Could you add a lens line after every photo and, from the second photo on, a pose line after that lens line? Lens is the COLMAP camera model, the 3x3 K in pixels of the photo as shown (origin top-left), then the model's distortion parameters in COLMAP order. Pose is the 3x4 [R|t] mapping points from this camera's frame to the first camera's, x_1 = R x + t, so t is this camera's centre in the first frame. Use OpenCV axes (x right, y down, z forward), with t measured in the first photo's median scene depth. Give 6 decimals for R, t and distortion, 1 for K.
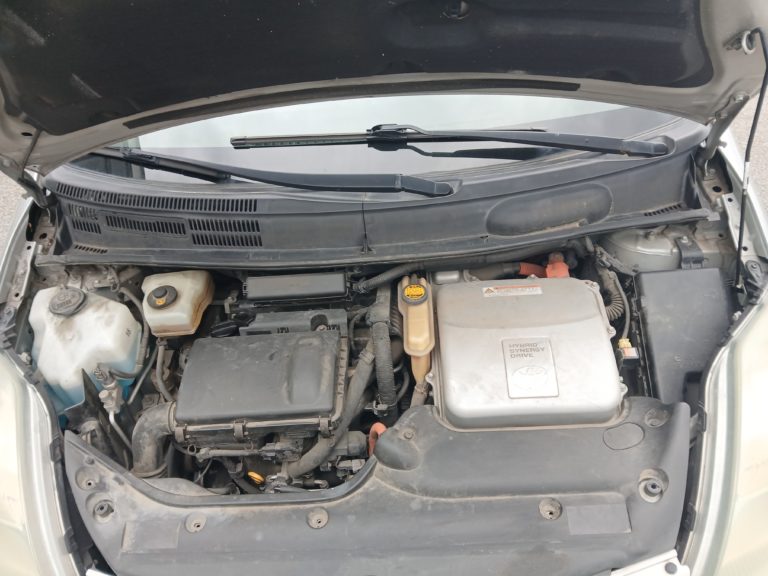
lens RADIAL K [[591.0, 0, 387.3], [0, 591.0, 292.0], [0, 0, 1]] dist [0.070756, -0.149280]
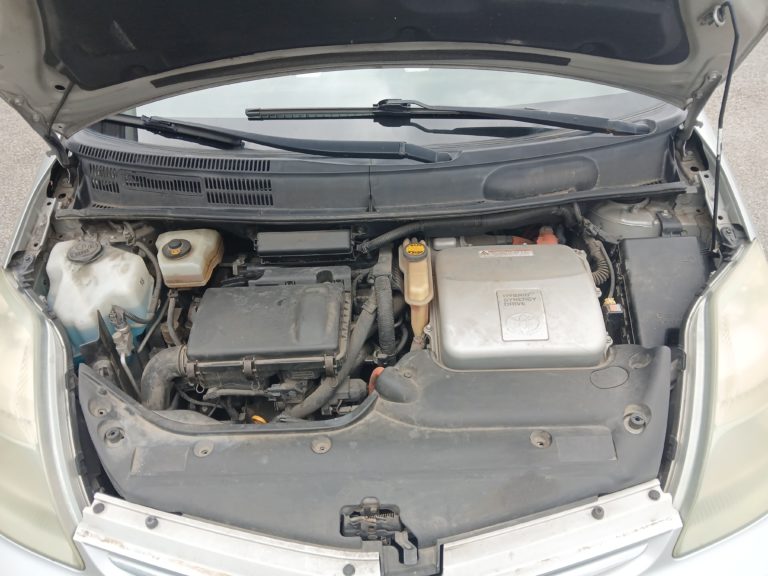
lens RADIAL K [[591.0, 0, 387.3], [0, 591.0, 292.0], [0, 0, 1]] dist [0.070756, -0.149280]
pose [[0.999368, 0.027620, 0.022374, -0.026152], [-0.026061, 0.997399, -0.067209, 0.149801], [-0.024172, 0.066583, 0.997488, -0.059559]]
